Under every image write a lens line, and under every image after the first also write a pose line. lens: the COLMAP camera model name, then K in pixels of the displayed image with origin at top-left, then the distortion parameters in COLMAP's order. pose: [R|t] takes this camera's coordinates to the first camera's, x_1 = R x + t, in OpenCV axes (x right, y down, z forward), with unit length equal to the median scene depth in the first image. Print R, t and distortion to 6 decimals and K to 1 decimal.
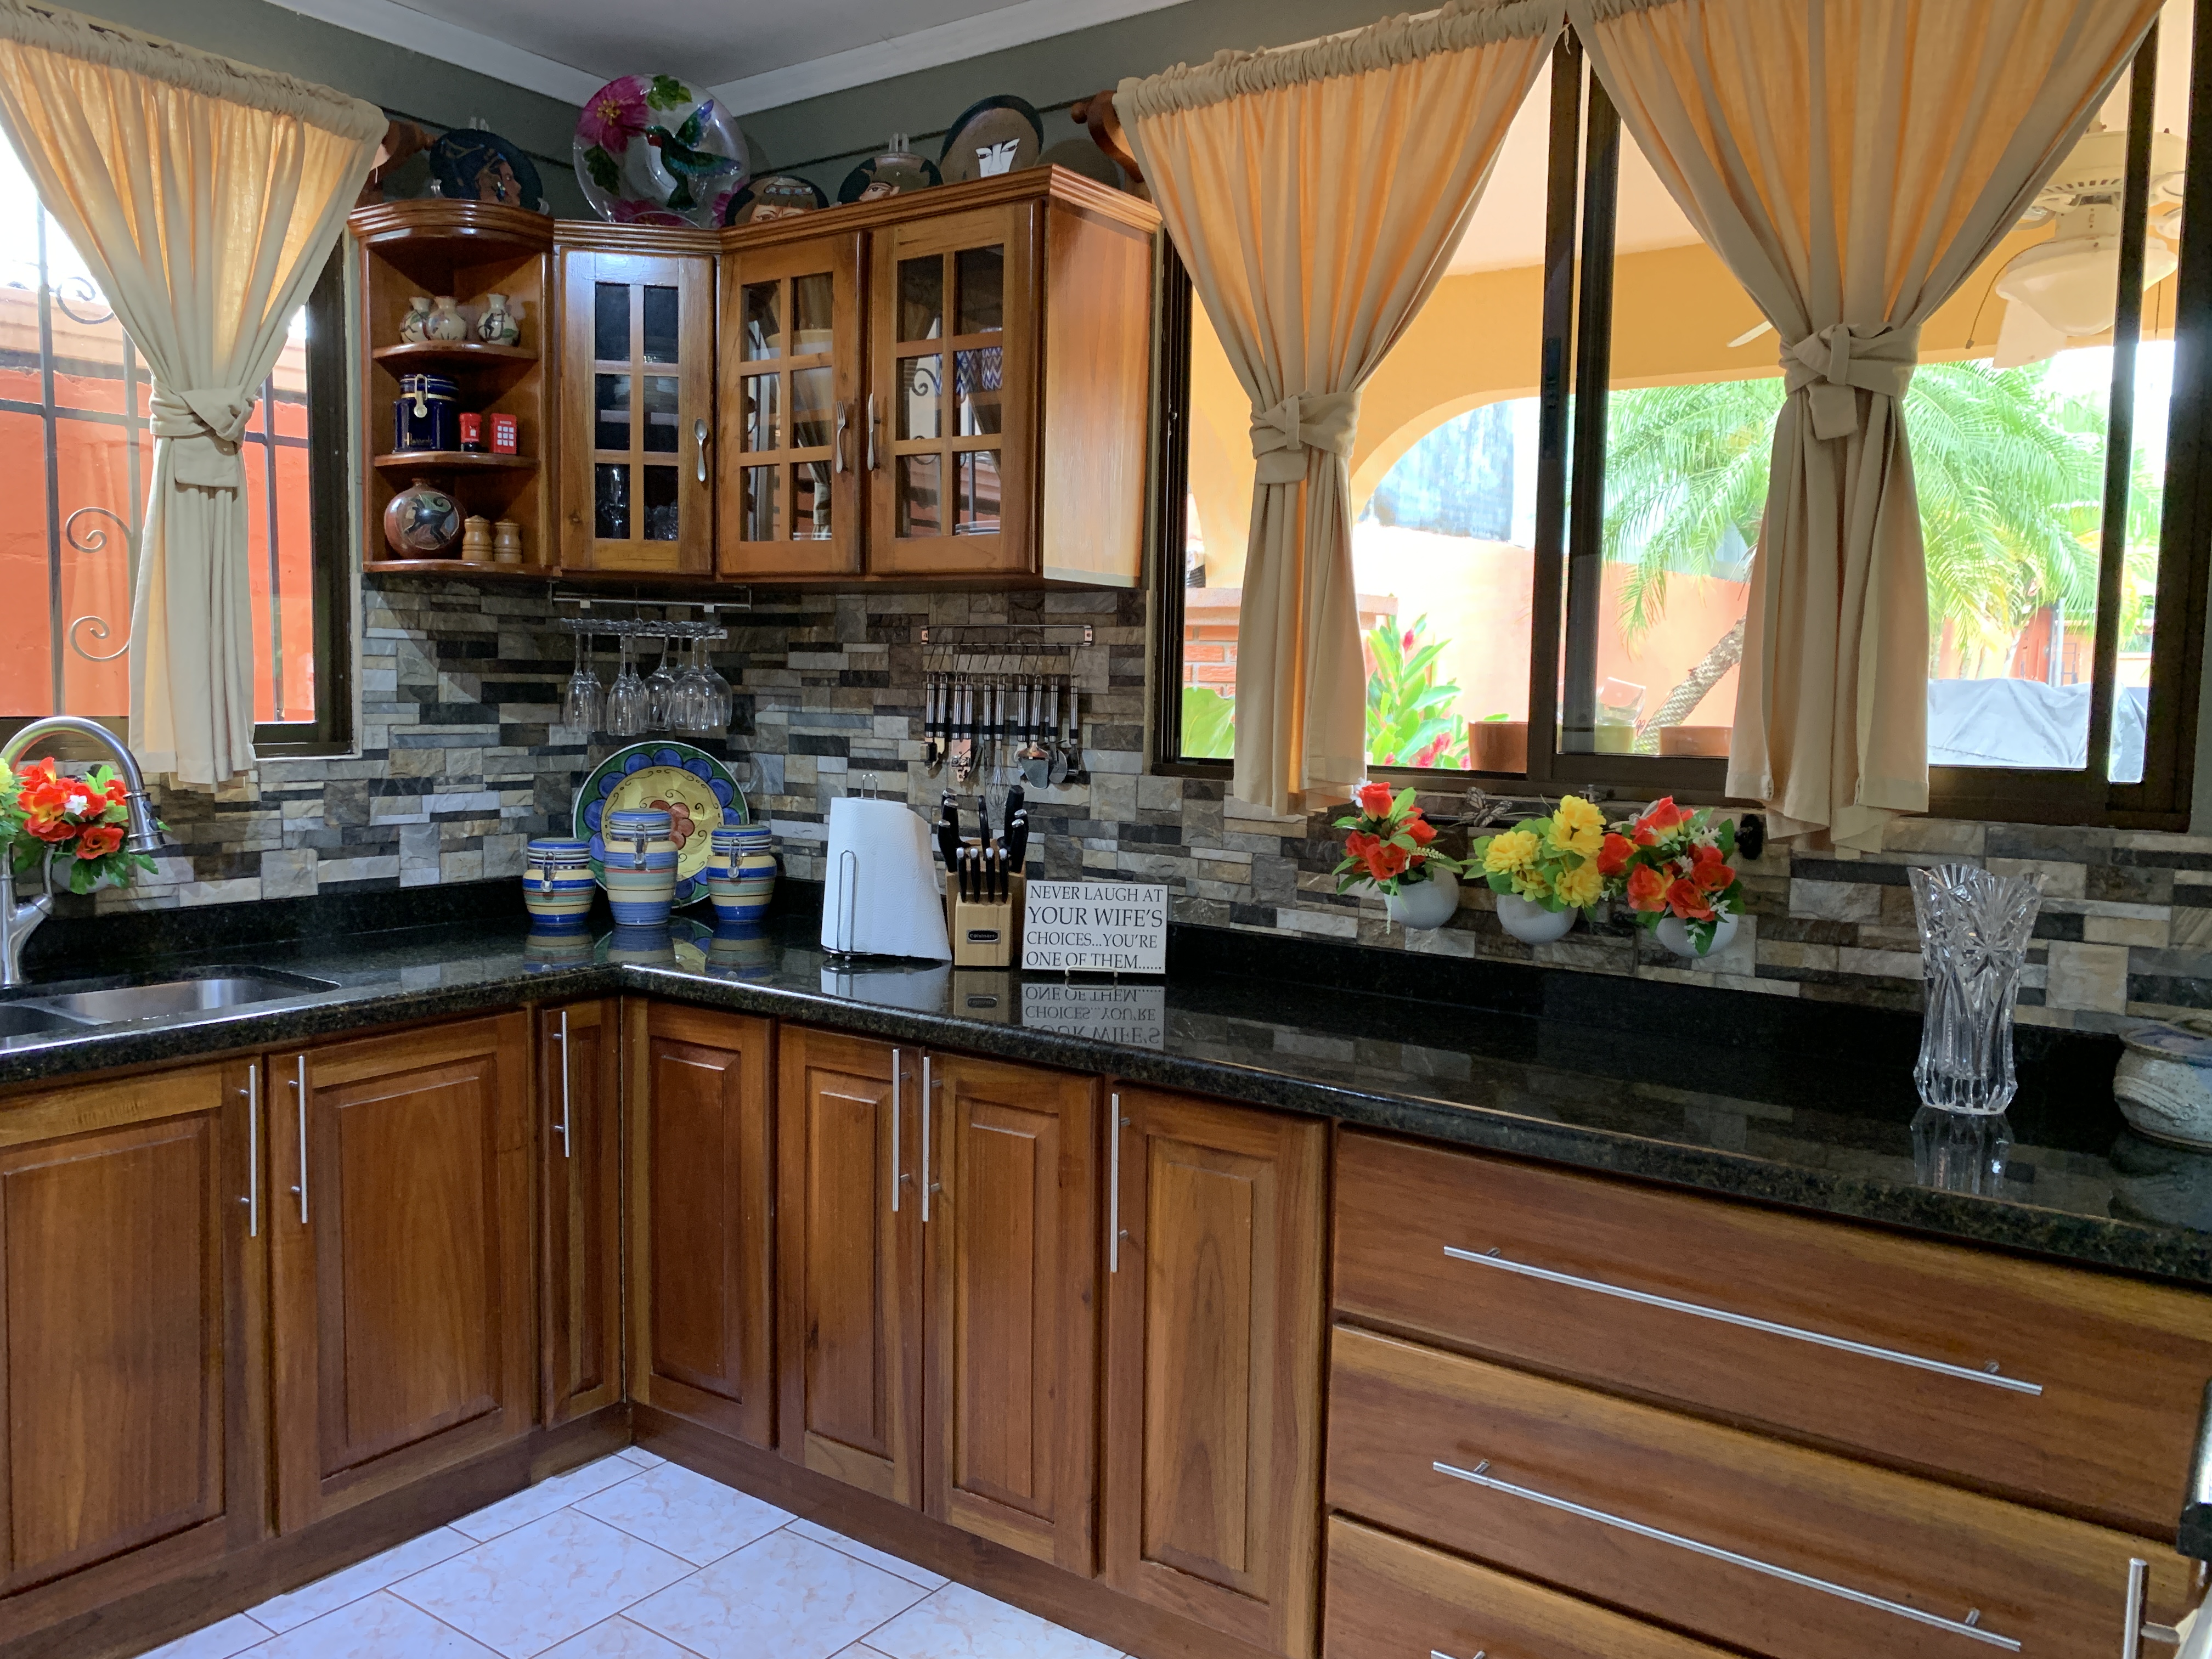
lens RADIAL K [[1691.1, 0, 1084.3], [0, 1691.1, 821.0], [0, 0, 1]] dist [0.048944, -0.069188]
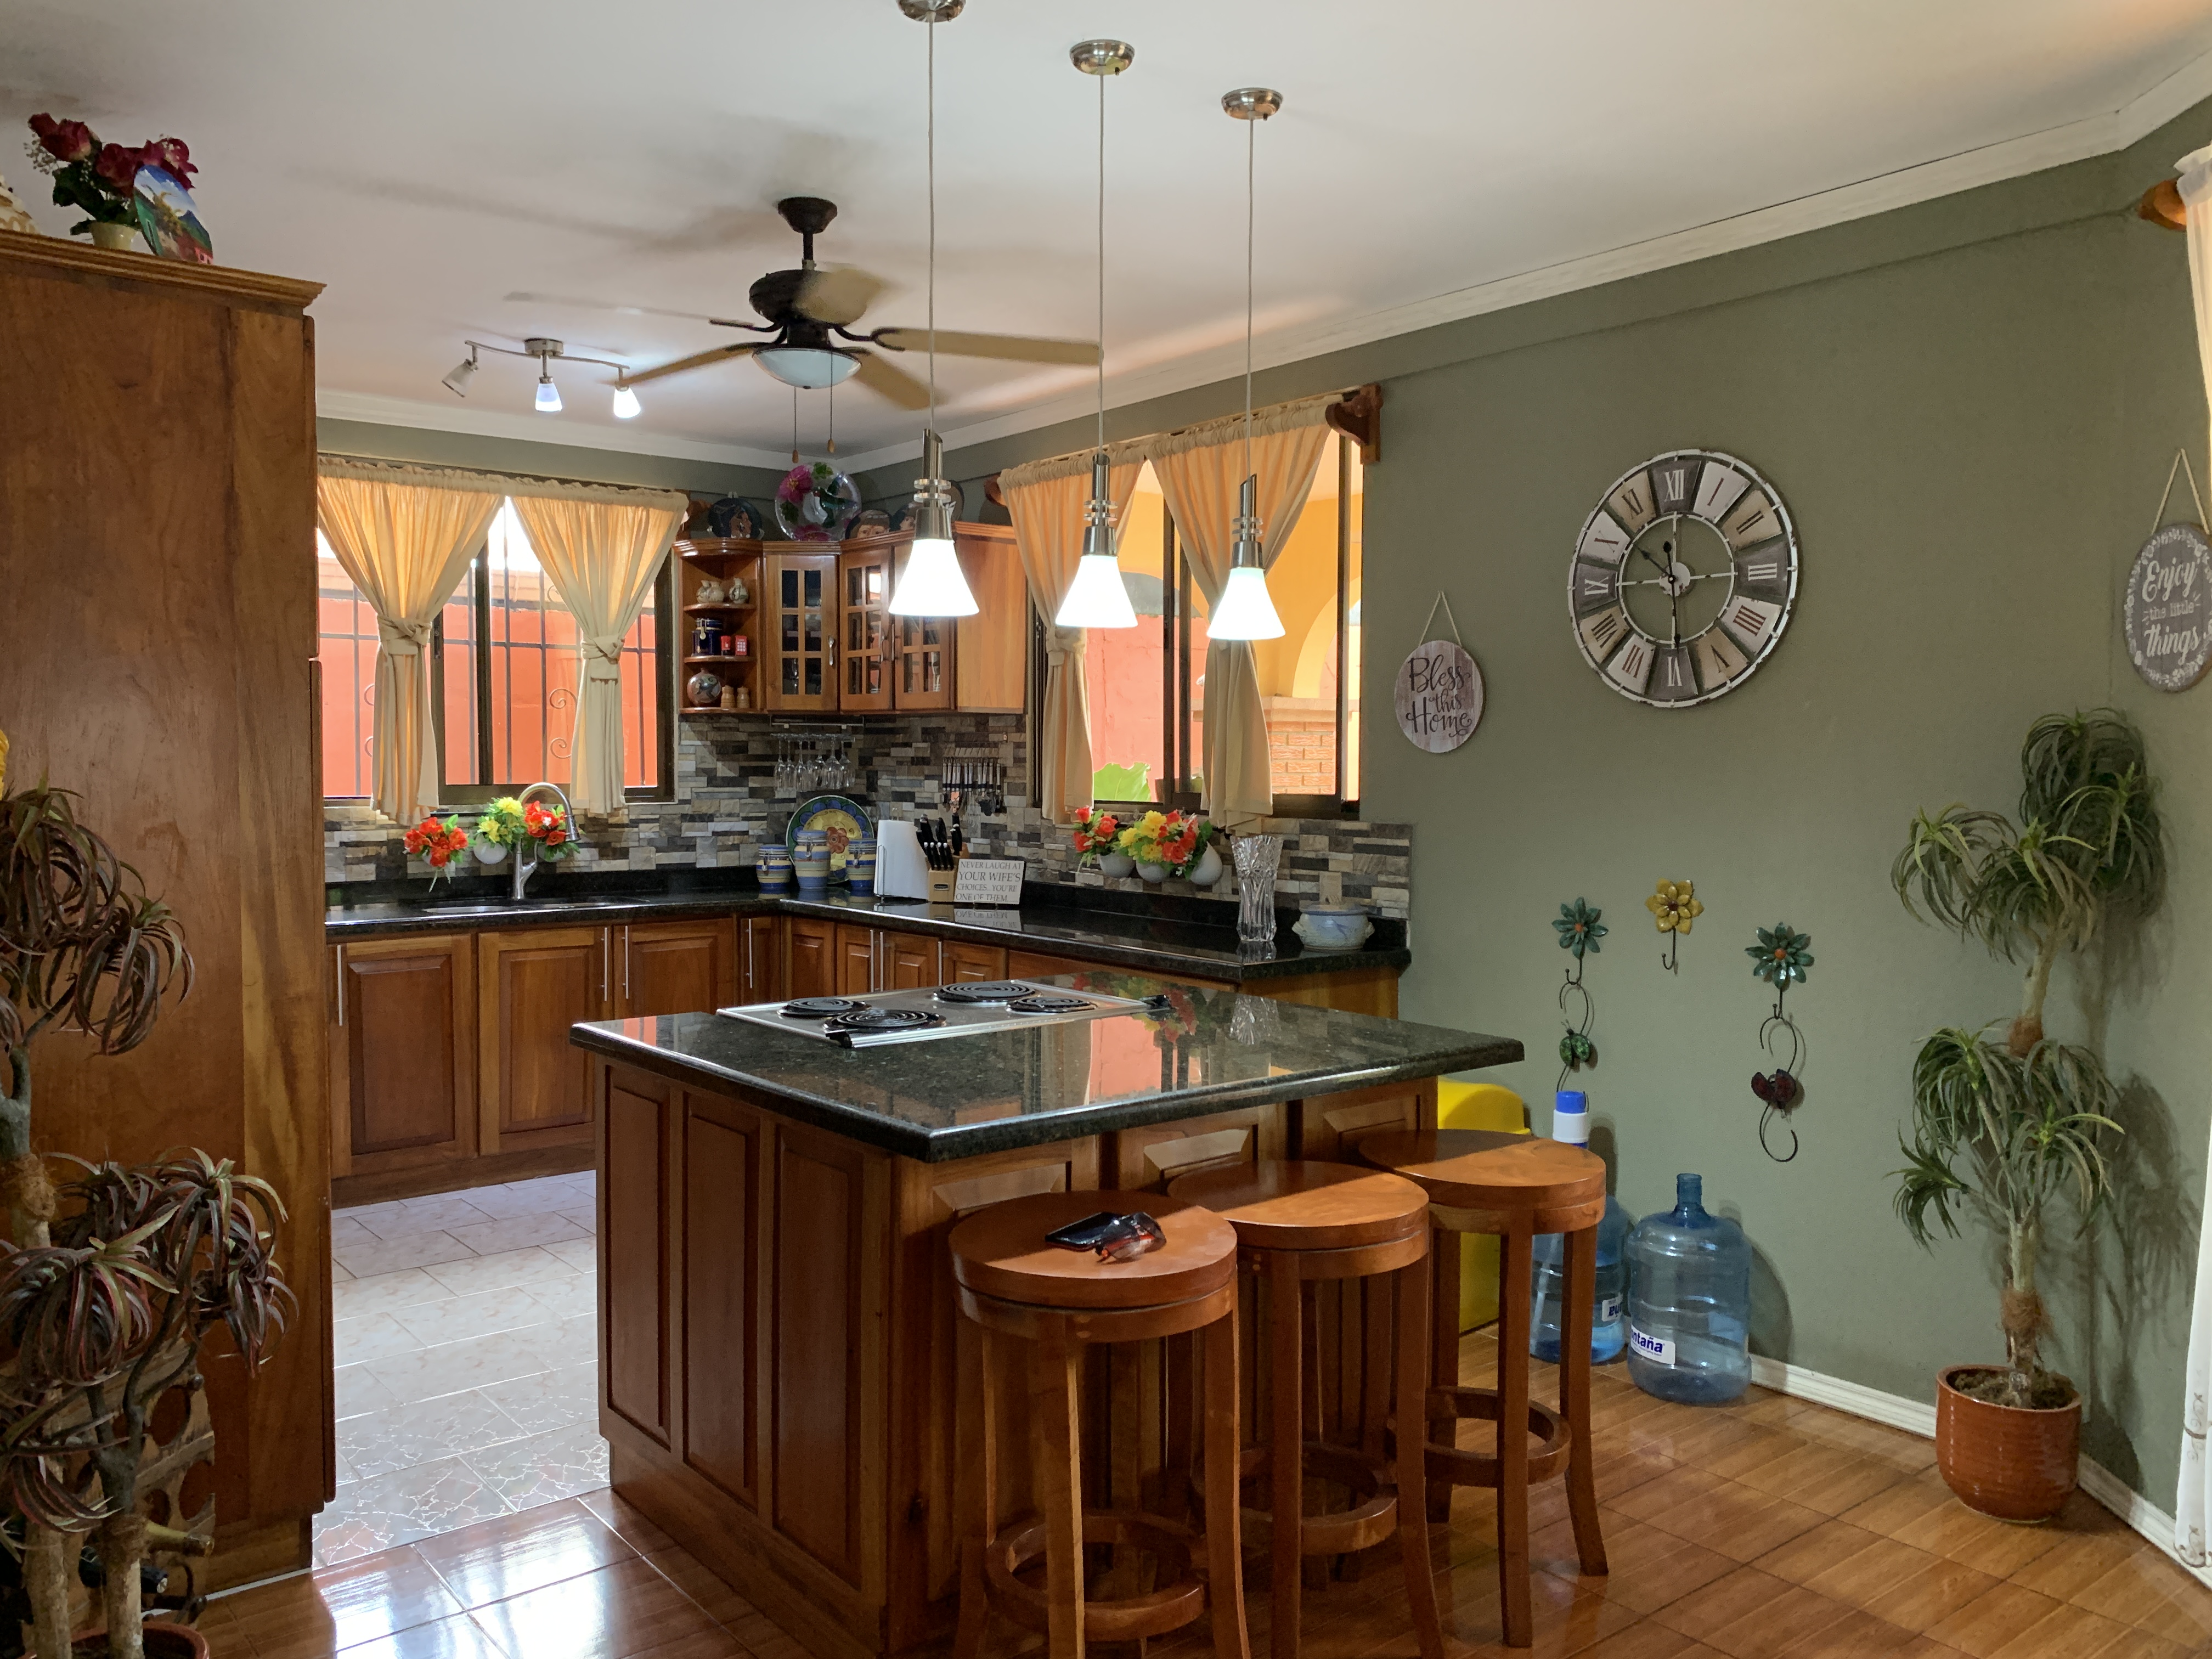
lens RADIAL K [[1691.1, 0, 1107.9], [0, 1691.1, 835.5], [0, 0, 1]] dist [0.048944, -0.069188]
pose [[0.965379, -0.003748, -0.260824, 0.644301], [-0.006262, 0.999275, -0.037540, 0.079276], [0.260775, 0.037874, 0.964656, -0.884095]]
